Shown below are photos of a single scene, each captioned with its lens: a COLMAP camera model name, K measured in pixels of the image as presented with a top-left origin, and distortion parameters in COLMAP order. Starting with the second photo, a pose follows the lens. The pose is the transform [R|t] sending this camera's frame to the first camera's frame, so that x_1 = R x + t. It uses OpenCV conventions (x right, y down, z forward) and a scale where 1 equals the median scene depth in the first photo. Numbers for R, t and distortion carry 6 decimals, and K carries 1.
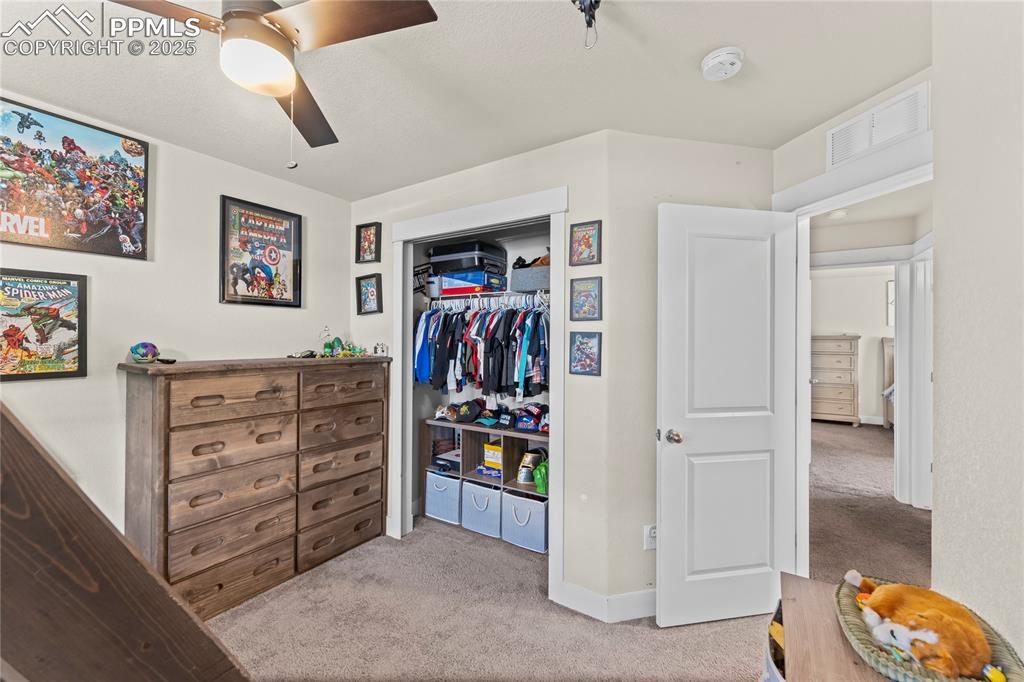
lens RADIAL K [[410.2, 0, 506.9], [0, 410.2, 336.5], [0, 0, 1]] dist [-0.002631, -0.000391]
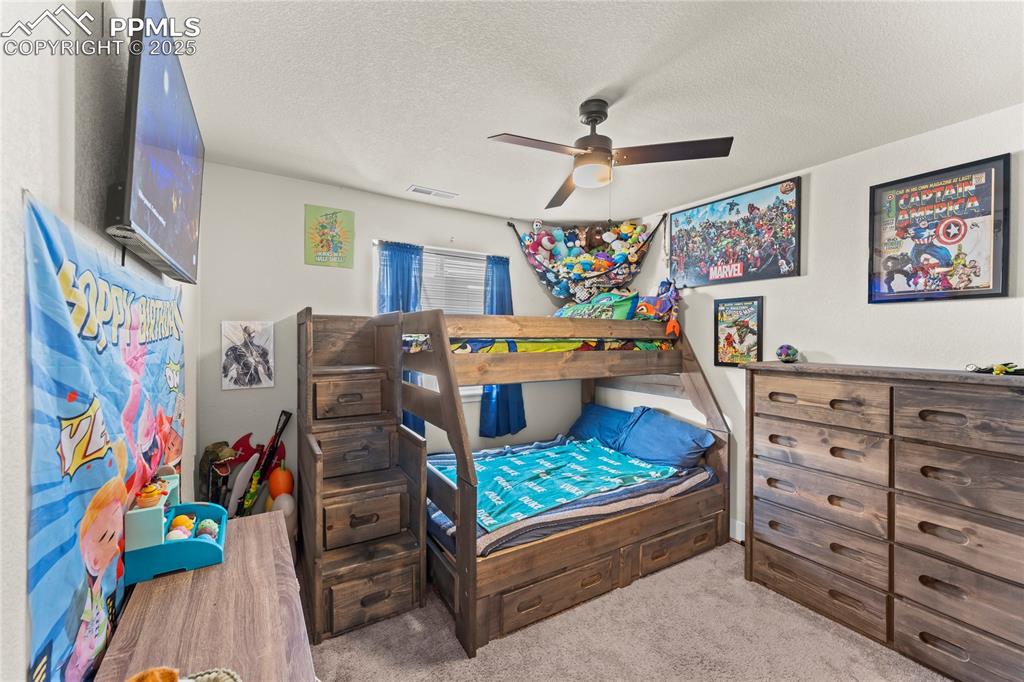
lens RADIAL K [[410.2, 0, 506.9], [0, 410.2, 336.5], [0, 0, 1]] dist [-0.002631, -0.000391]
pose [[-0.427611, -0.008833, -0.903920, 0.564305], [-0.006166, 0.999957, -0.006855, 0.003807], [0.903942, 0.002642, -0.427647, 0.758420]]
